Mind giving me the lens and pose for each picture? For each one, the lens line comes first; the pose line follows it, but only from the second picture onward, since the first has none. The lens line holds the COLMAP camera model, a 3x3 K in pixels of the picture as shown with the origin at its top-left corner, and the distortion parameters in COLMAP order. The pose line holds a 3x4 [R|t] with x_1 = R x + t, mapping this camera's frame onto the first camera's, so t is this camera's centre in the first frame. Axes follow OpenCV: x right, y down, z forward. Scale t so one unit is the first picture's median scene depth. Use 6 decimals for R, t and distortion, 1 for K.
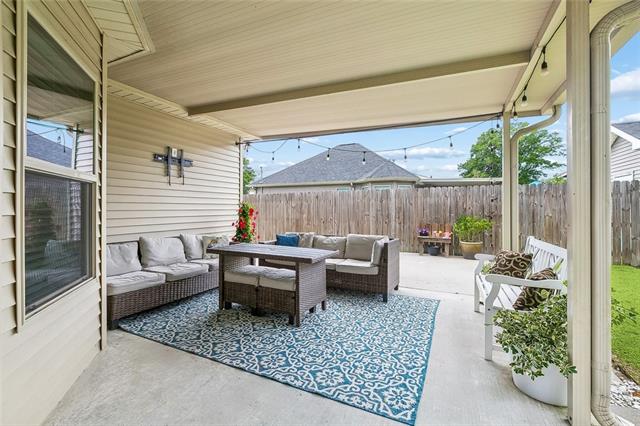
lens RADIAL K [[286.4, 0, 321.6], [0, 286.4, 207.6], [0, 0, 1]] dist [-0.000838, -0.000411]
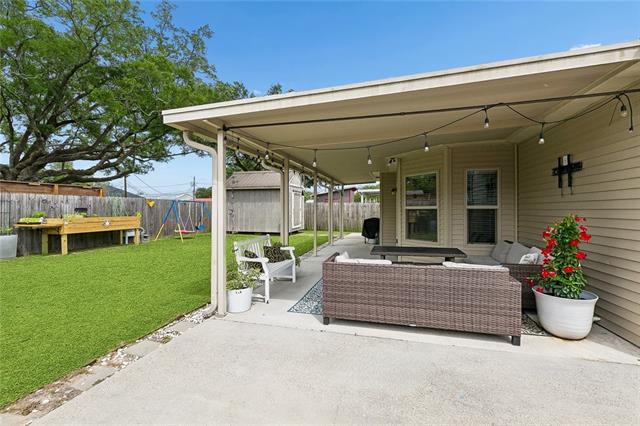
lens RADIAL K [[286.4, 0, 317.9], [0, 286.4, 211.8], [0, 0, 1]] dist [-0.000838, -0.000411]
pose [[-0.984572, 0.002869, -0.174954, 0.419221], [0.001835, 0.999980, 0.006072, -0.037228], [0.174968, 0.005657, -0.984558, 1.759962]]
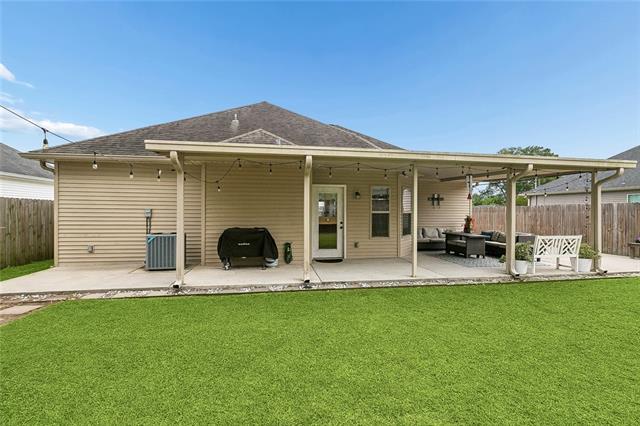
lens RADIAL K [[286.4, 0, 319.6], [0, 286.4, 212.4], [0, 0, 1]] dist [-0.000838, -0.000411]
pose [[0.565762, 0.001379, -0.824568, 1.011601], [0.000706, 0.999997, 0.002157, -0.052250], [0.824569, -0.001802, 0.565759, -1.311379]]
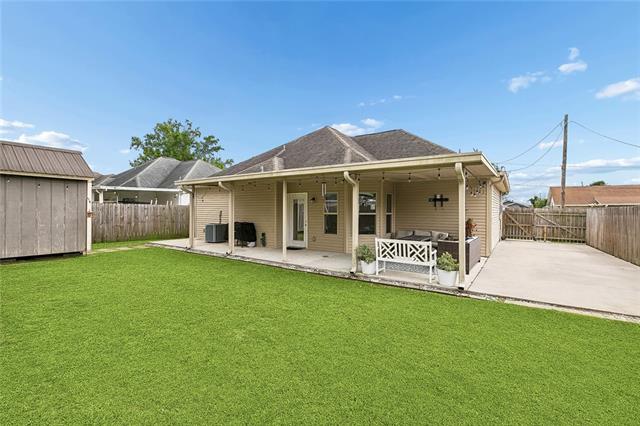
lens RADIAL K [[286.4, 0, 323.3], [0, 286.4, 211.1], [0, 0, 1]] dist [-0.000838, -0.000411]
pose [[-0.178329, -0.001286, -0.983970, 1.976296], [-0.003525, 0.999994, -0.000668, -0.067949], [0.983965, 0.003349, -0.178332, 0.488134]]
